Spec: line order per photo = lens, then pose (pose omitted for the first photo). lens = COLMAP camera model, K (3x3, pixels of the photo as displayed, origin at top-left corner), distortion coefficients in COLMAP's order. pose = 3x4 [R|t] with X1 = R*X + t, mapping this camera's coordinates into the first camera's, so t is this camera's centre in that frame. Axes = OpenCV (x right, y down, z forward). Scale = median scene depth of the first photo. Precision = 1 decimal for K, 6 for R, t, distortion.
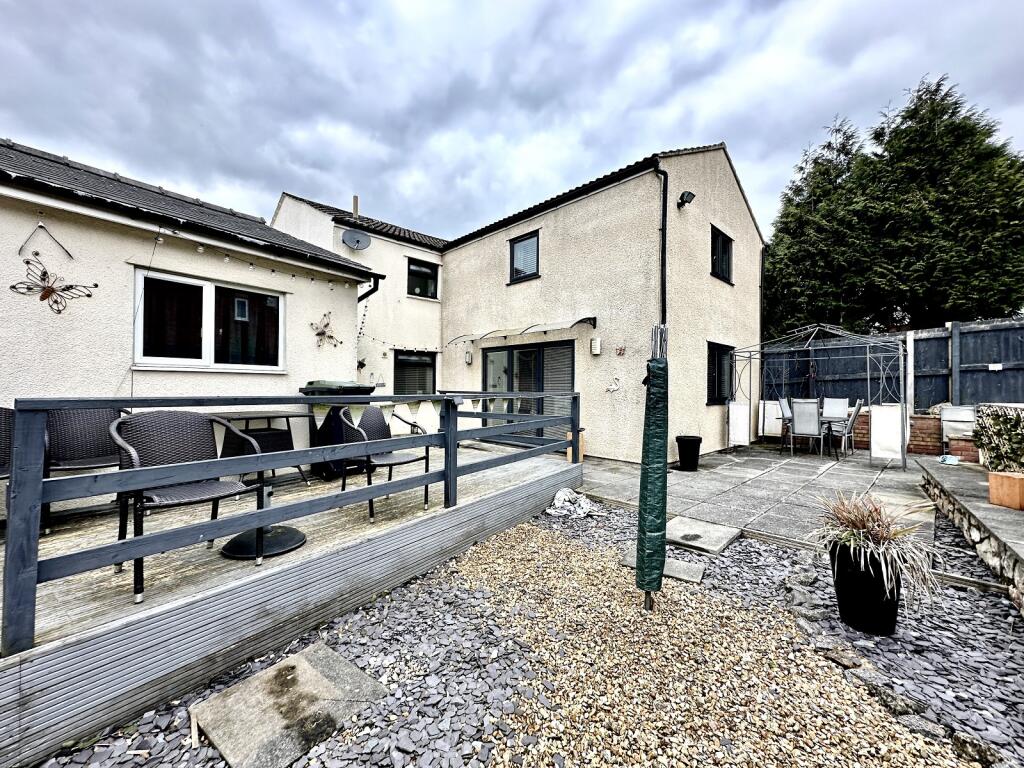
lens RADIAL K [[410.6, 0, 512.0], [0, 410.6, 383.3], [0, 0, 1]] dist [-0.005006, 0.000929]
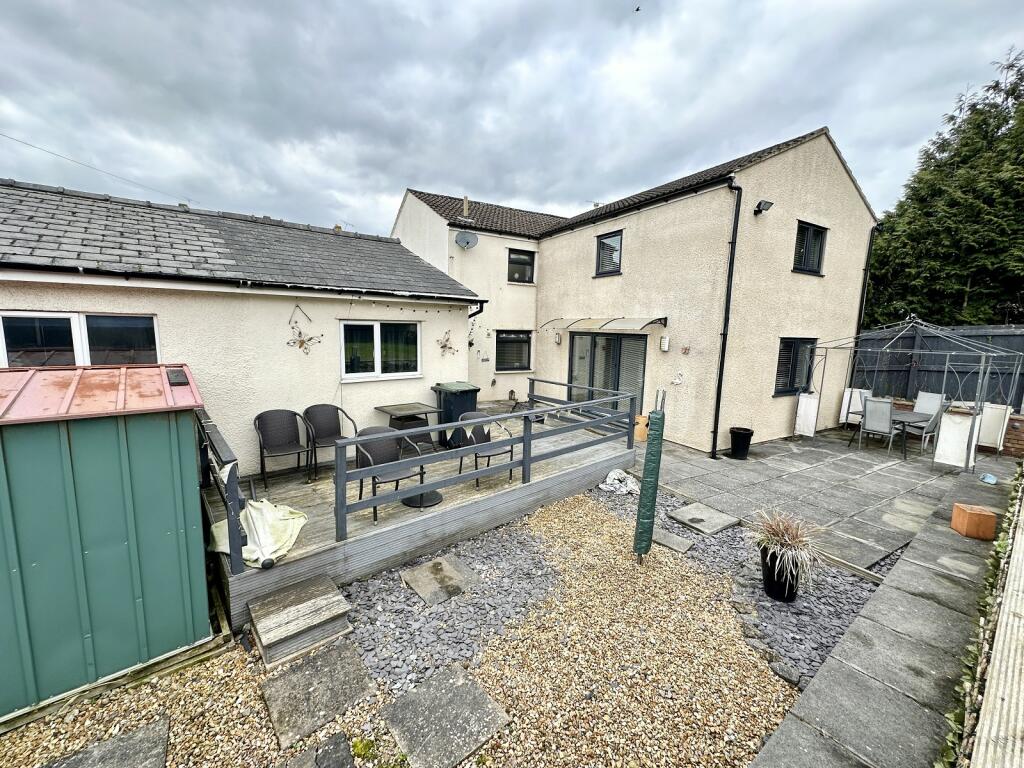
lens RADIAL K [[410.6, 0, 513.6], [0, 410.6, 382.3], [0, 0, 1]] dist [-0.005006, 0.000929]
pose [[0.969781, 0.048722, -0.239063, 0.082751], [-0.014698, 0.989745, 0.142090, -0.155304], [0.243534, -0.134283, 0.960551, -0.236641]]
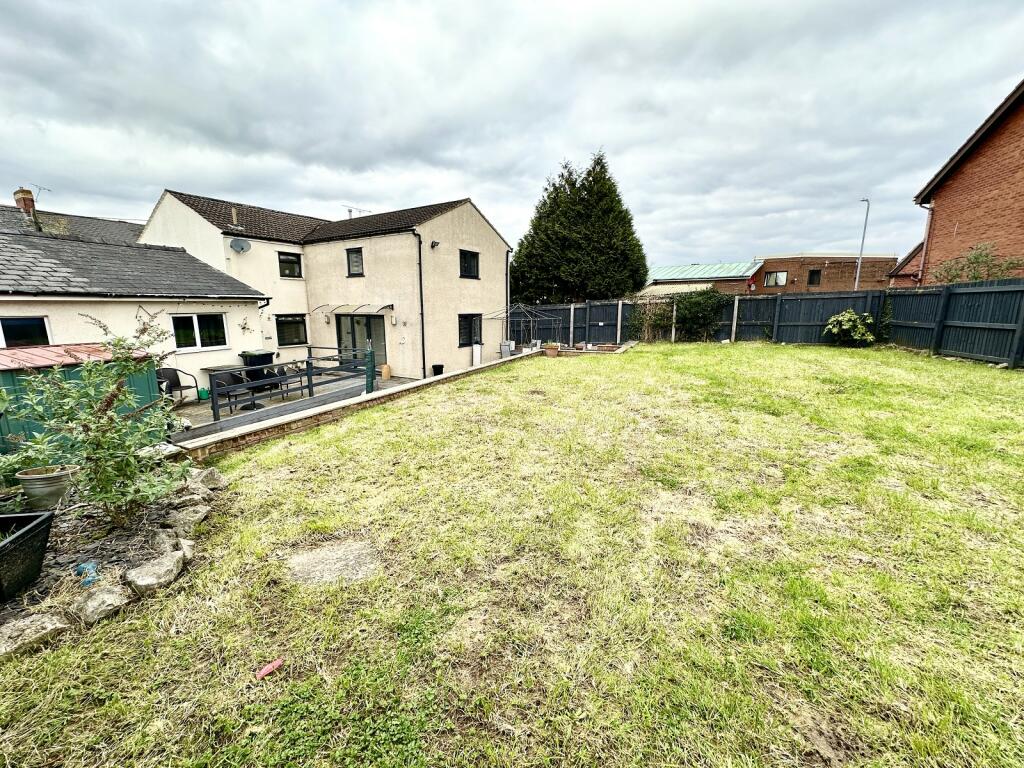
lens RADIAL K [[410.6, 0, 509.6], [0, 410.6, 384.0], [0, 0, 1]] dist [-0.005006, 0.000929]
pose [[0.968702, -0.052955, 0.242511, 0.279063], [0.003927, 0.980126, 0.198335, -0.196269], [-0.248195, -0.191175, 0.949659, -1.138570]]
